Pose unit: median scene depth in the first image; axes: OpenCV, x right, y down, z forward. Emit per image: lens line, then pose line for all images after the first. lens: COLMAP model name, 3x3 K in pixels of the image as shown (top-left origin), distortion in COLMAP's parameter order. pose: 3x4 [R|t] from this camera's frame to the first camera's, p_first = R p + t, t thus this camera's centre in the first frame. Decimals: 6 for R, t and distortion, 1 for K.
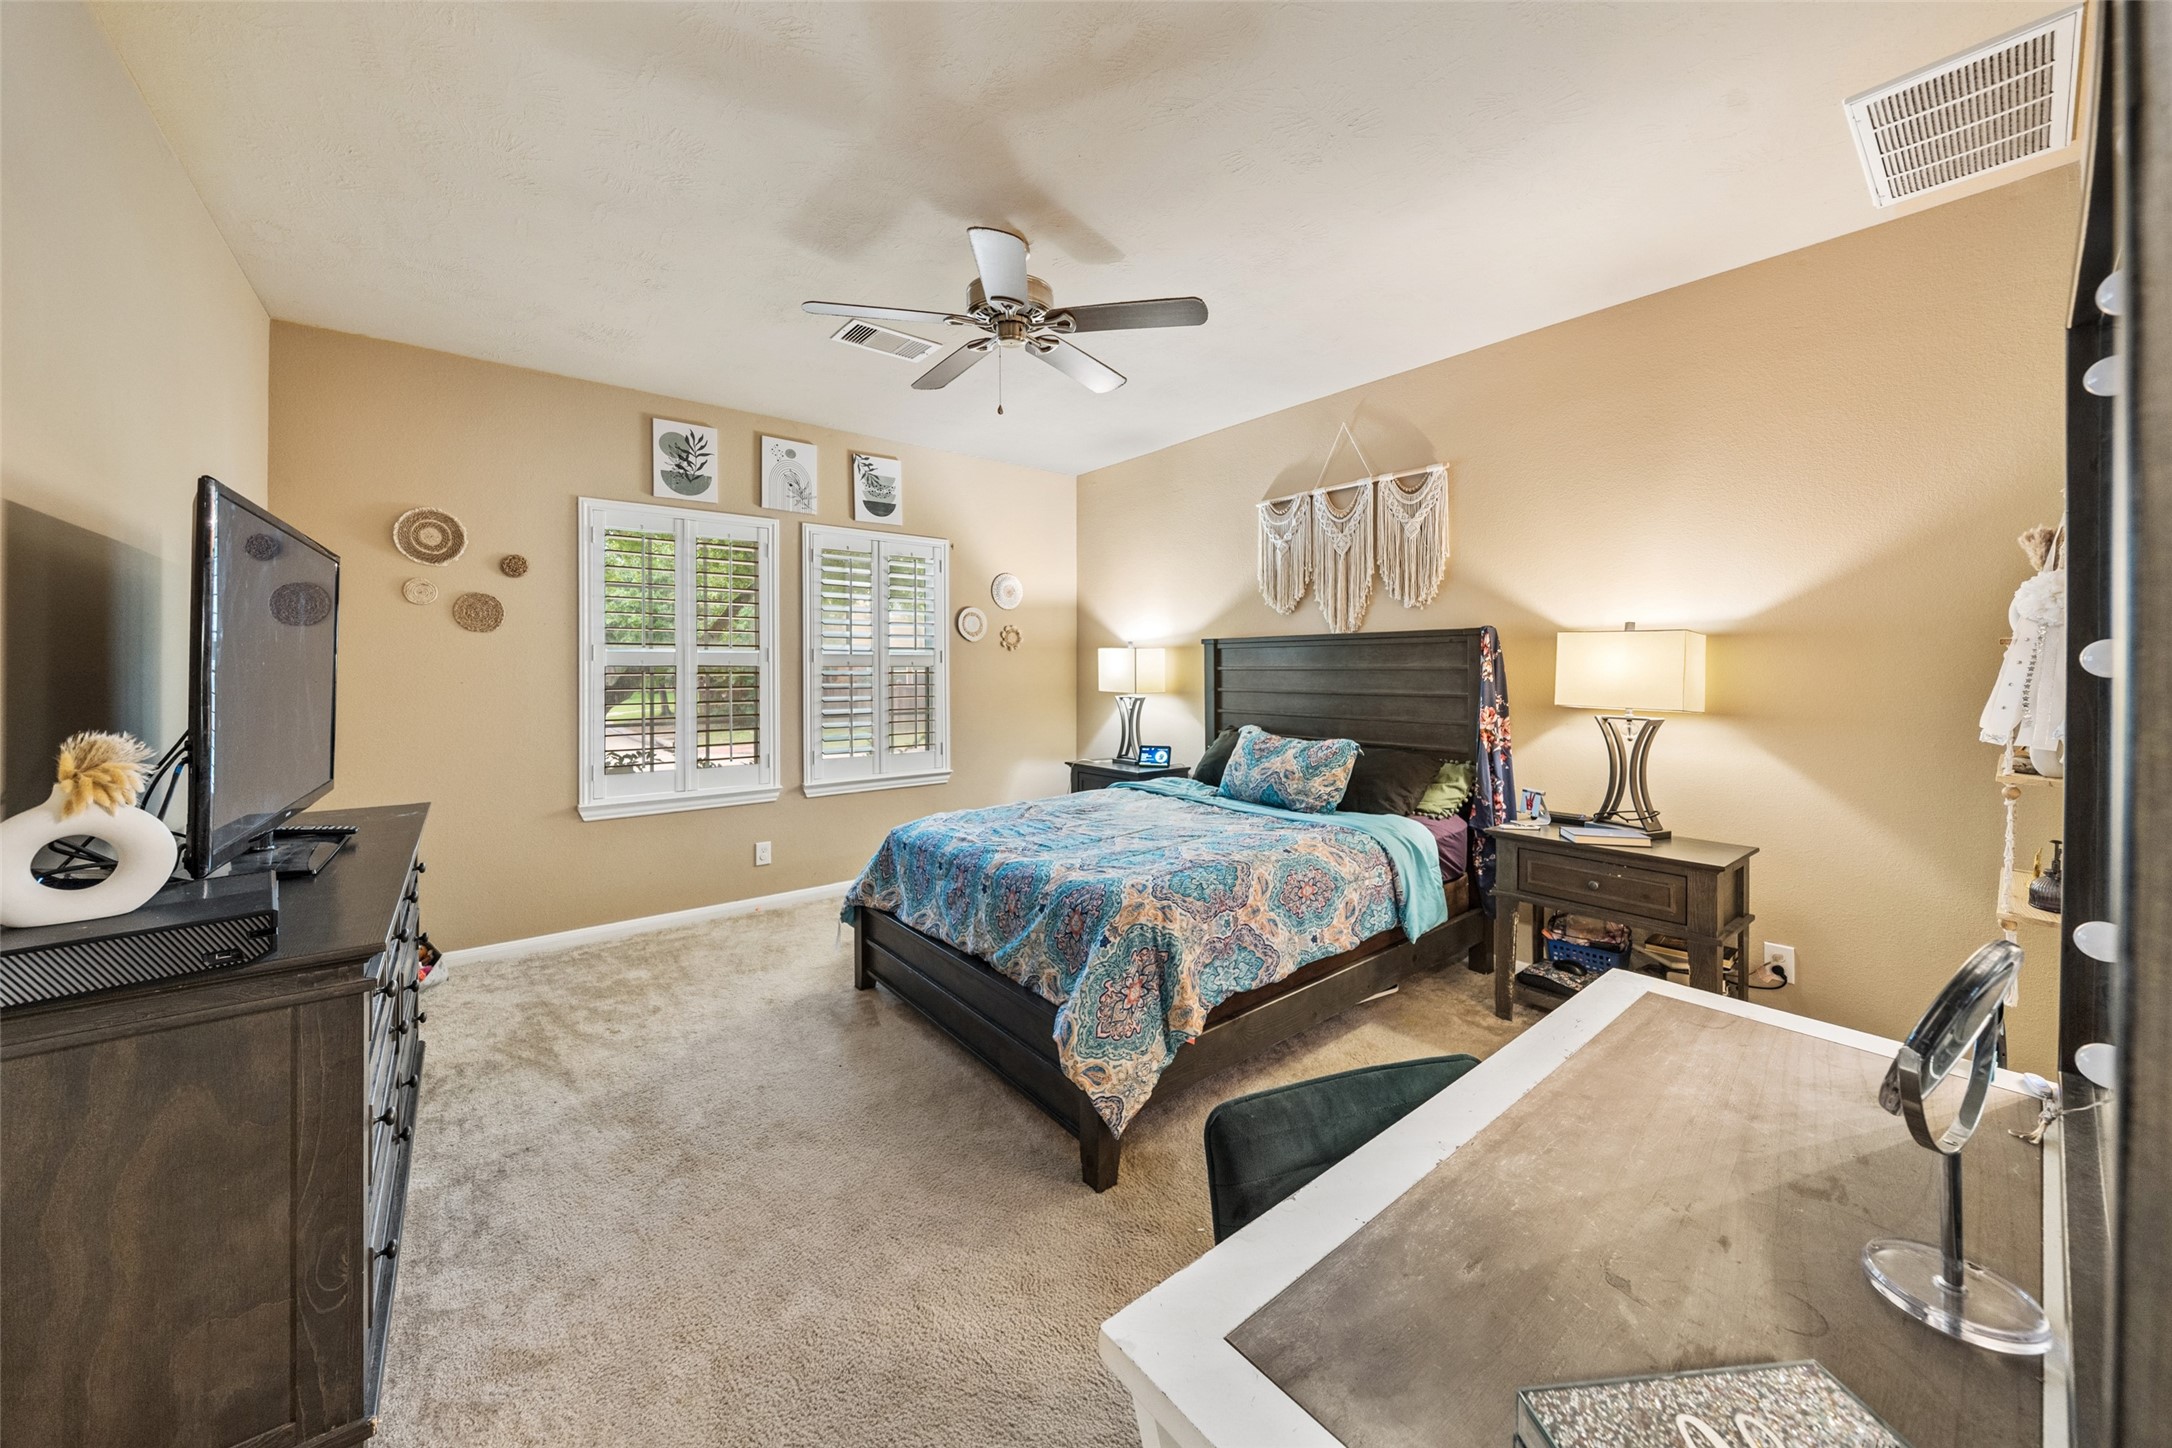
lens RADIAL K [[747.9, 0, 1087.5], [0, 747.9, 669.8], [0, 0, 1]] dist [-0.004310, 0.000026]
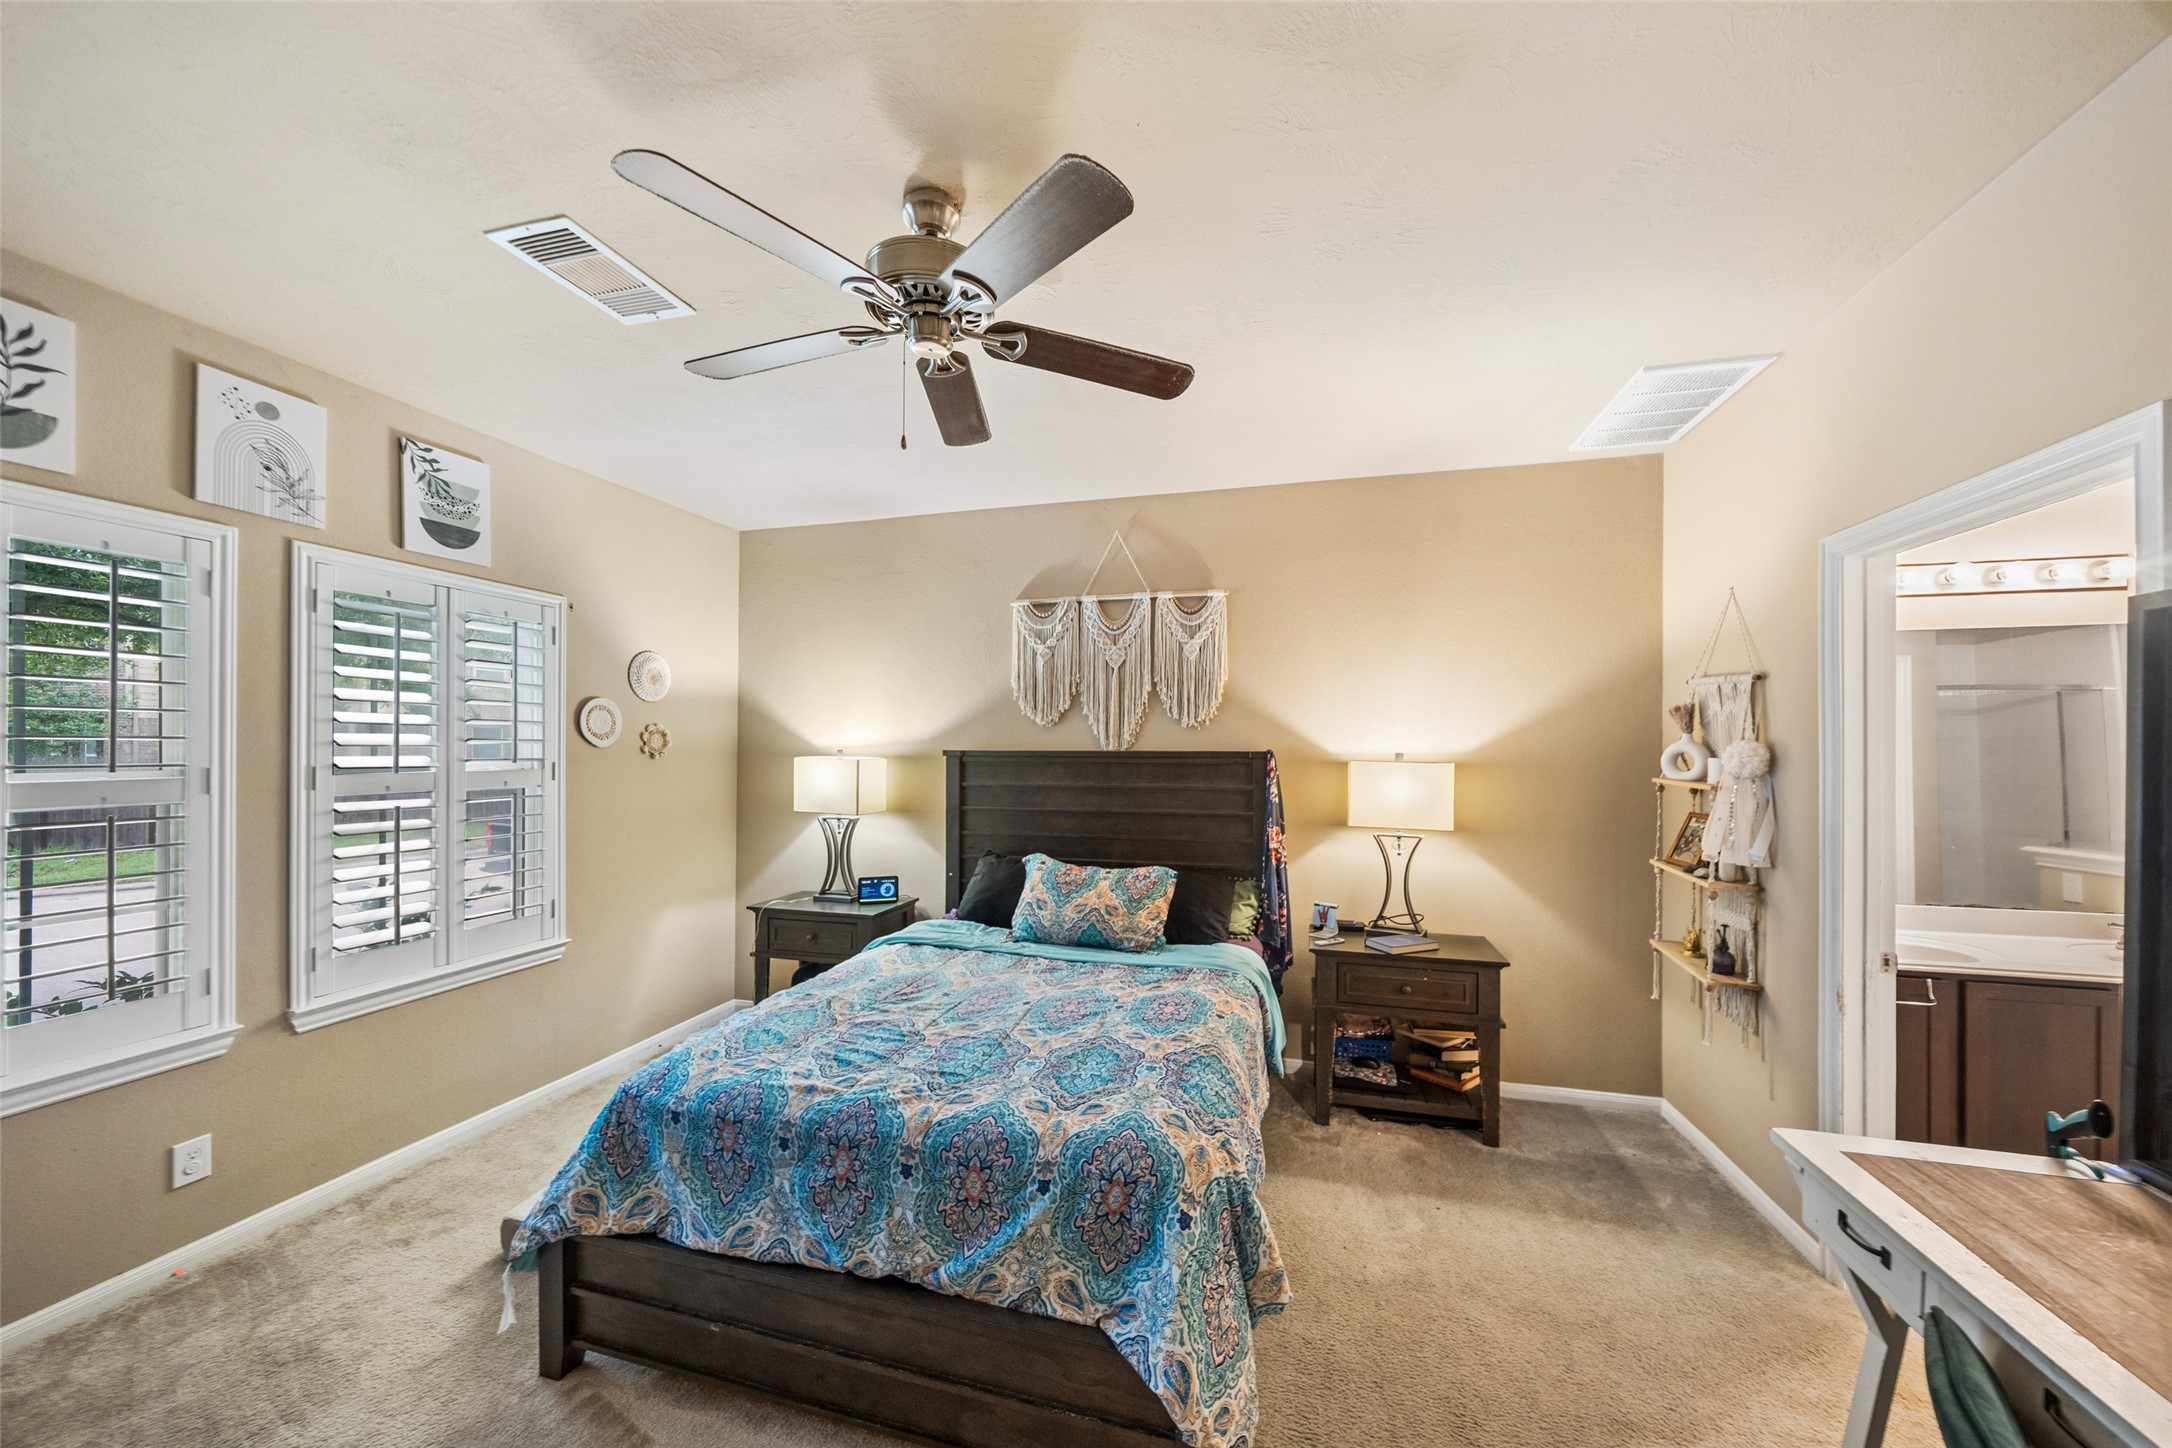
lens RADIAL K [[747.9, 0, 1092.4], [0, 747.9, 750.5], [0, 0, 1]] dist [-0.004310, 0.000026]
pose [[0.818540, 0.003972, 0.574436, -0.247838], [-0.002462, 0.999991, -0.003407, -0.047075], [-0.574445, 0.001374, 0.818542, 0.242465]]
